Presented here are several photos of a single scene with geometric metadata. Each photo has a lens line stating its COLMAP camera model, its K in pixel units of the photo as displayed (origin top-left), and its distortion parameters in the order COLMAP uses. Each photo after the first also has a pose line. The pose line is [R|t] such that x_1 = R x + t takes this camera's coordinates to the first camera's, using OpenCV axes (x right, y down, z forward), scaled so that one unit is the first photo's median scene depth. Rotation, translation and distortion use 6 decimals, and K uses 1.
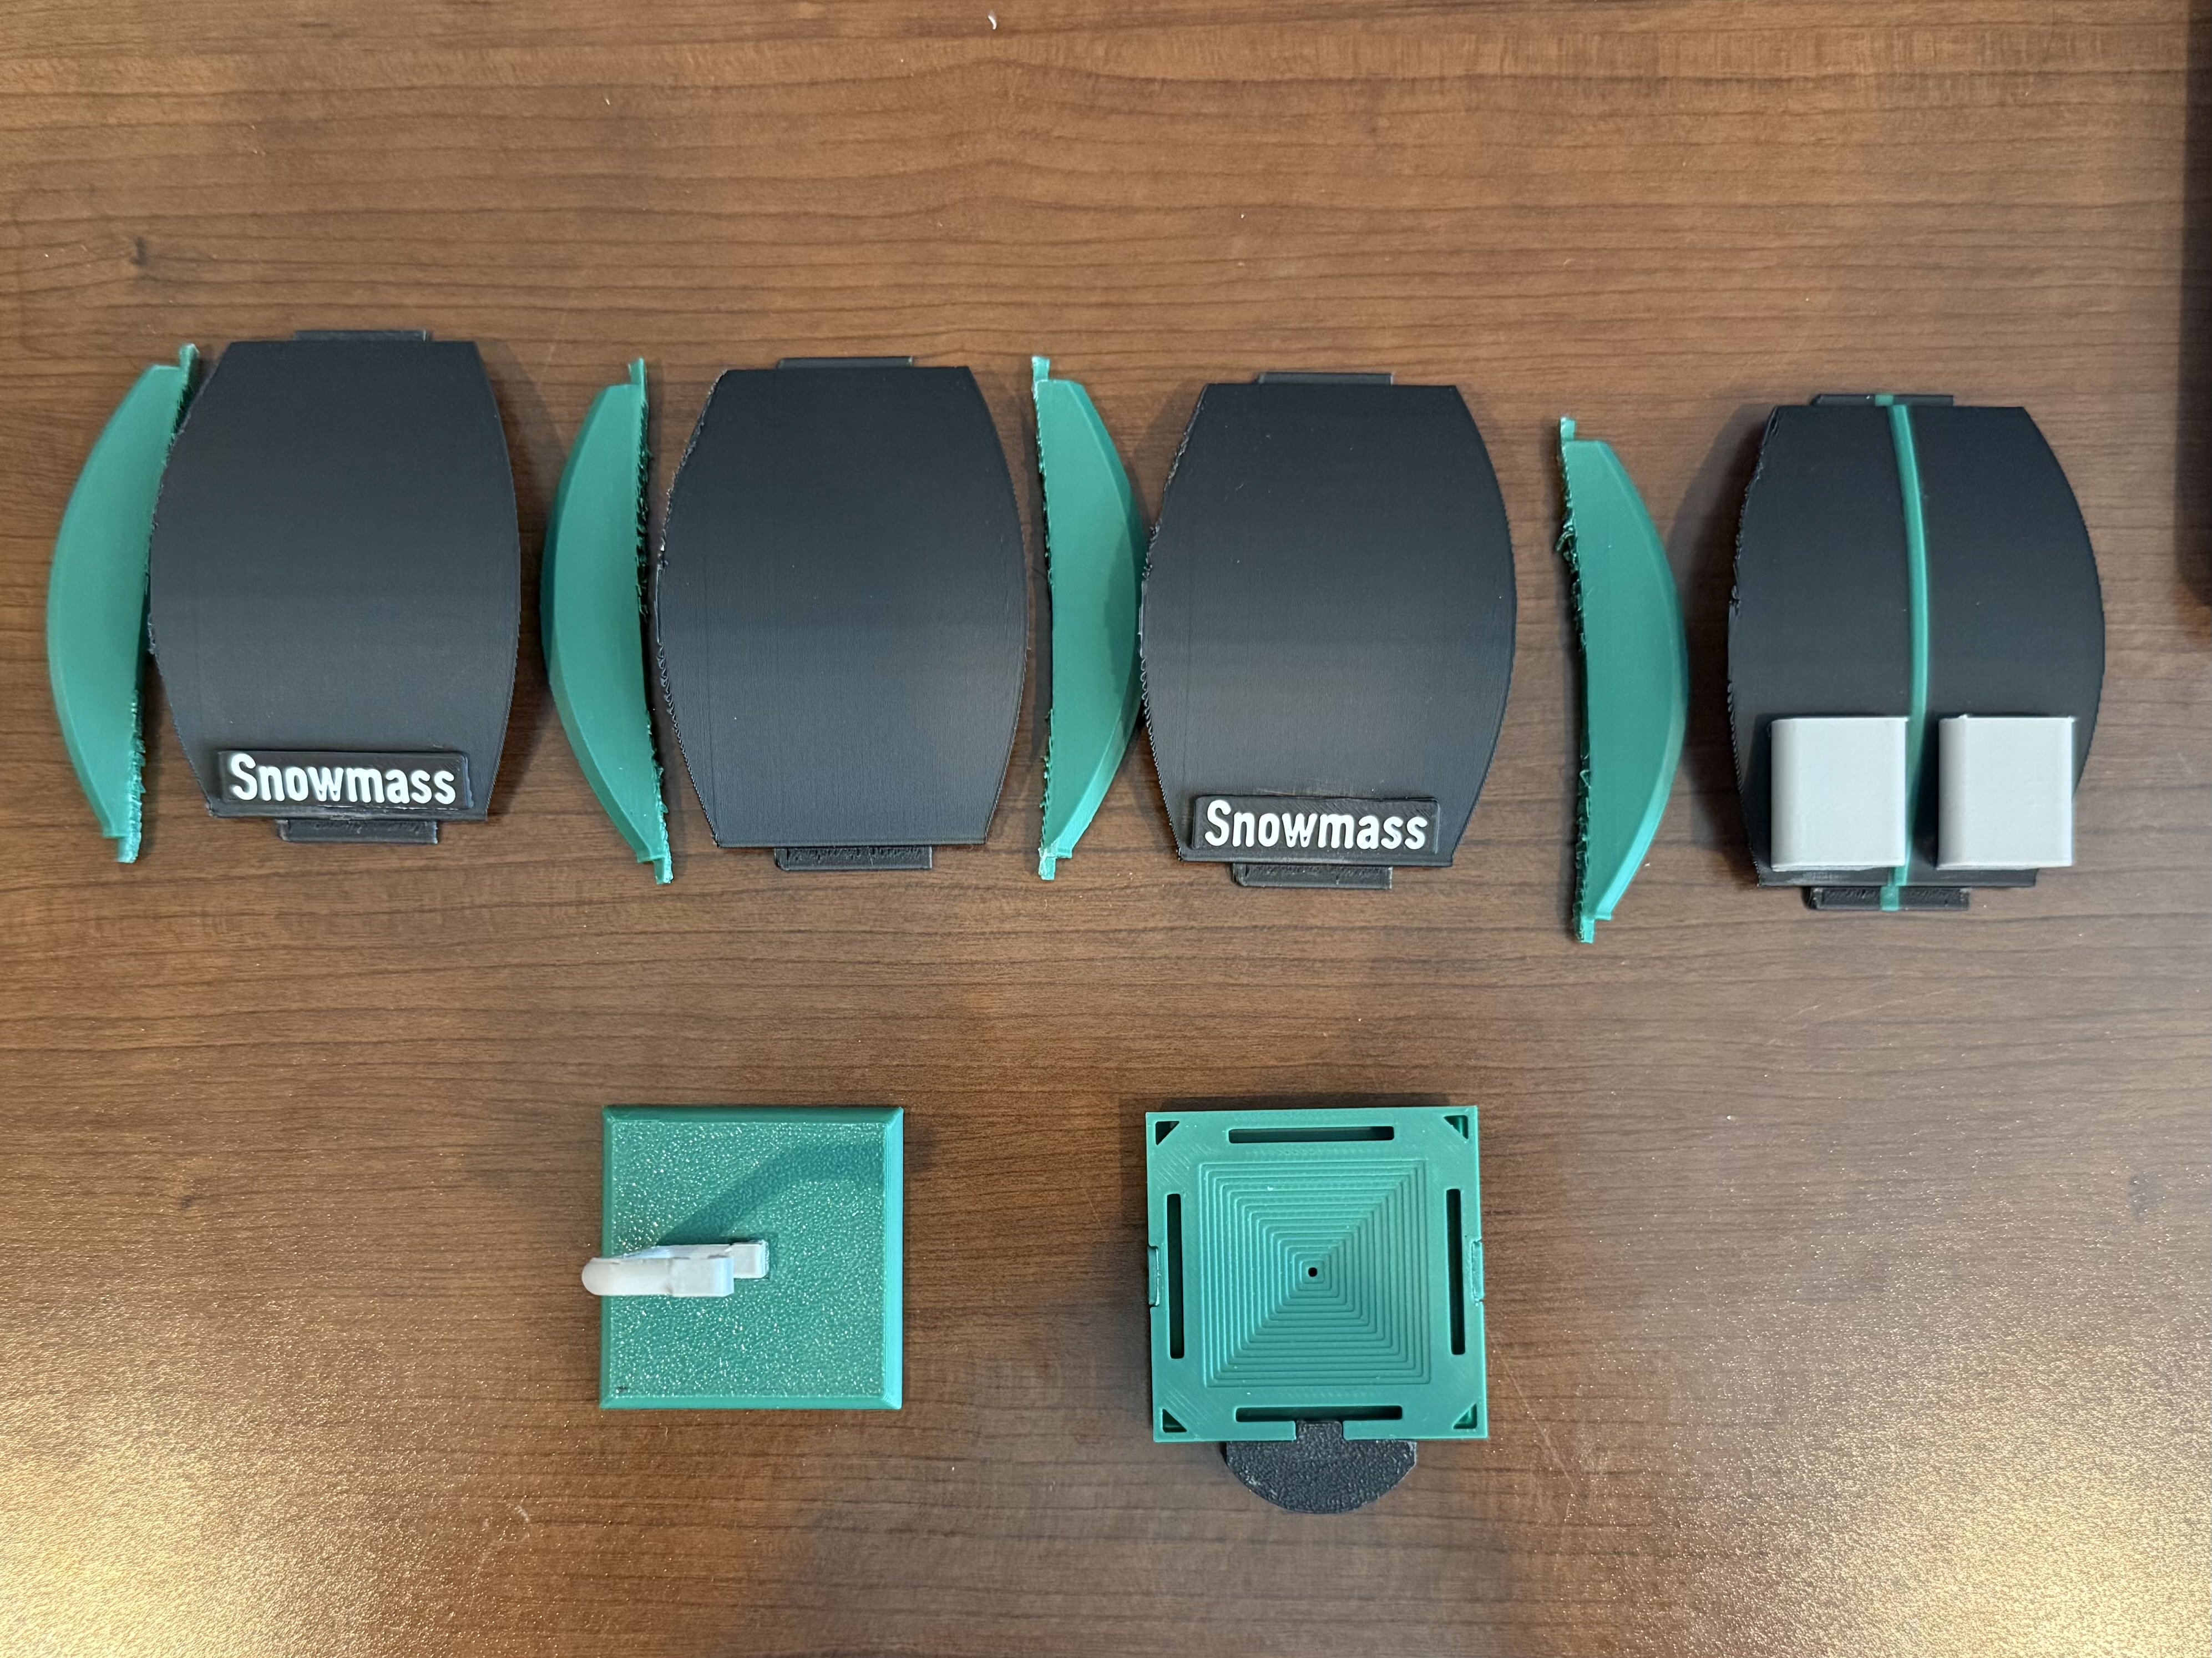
lens RADIAL K [[1679.9, 0, 1115.8], [0, 1679.9, 844.0], [0, 0, 1]] dist [0.009123, 0.019740]
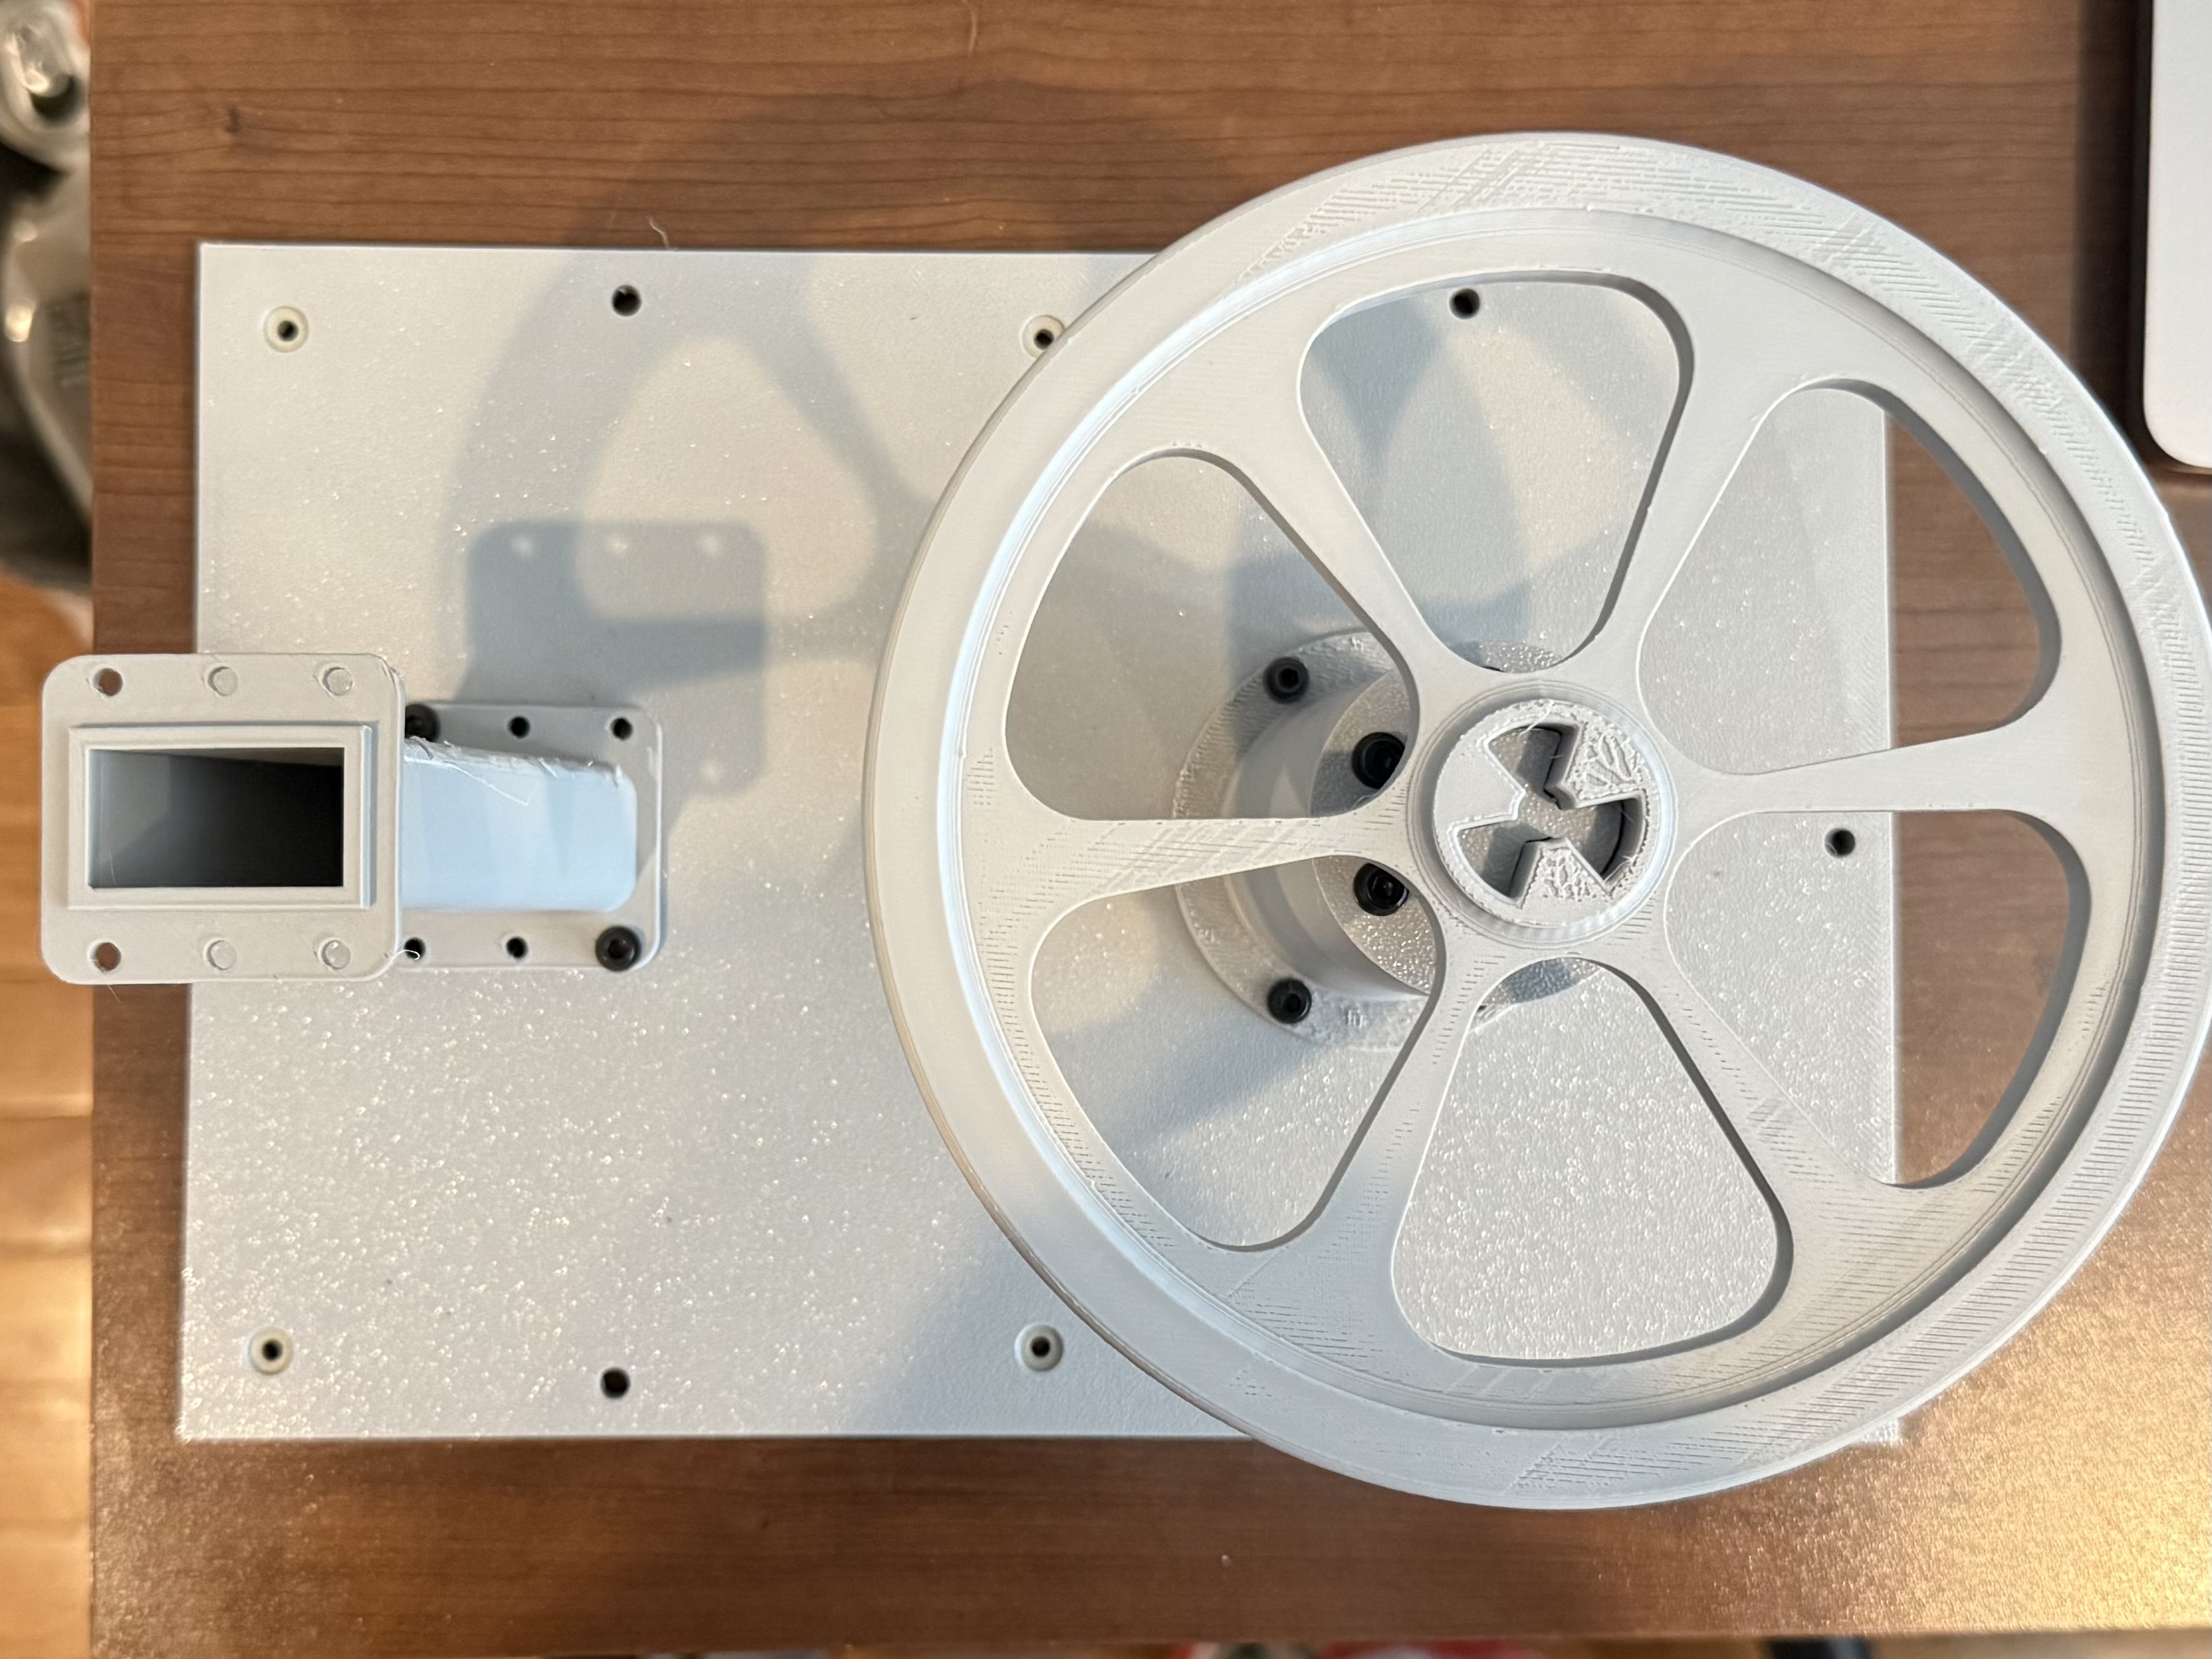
lens RADIAL K [[1679.9, 0, 1099.2], [0, 1679.9, 839.0], [0, 0, 1]] dist [0.009123, 0.019740]
pose [[0.999864, -0.000593, -0.016470, 0.004721], [0.002440, 0.993669, 0.112318, -0.010069], [0.016299, -0.112343, 0.993536, -0.161840]]
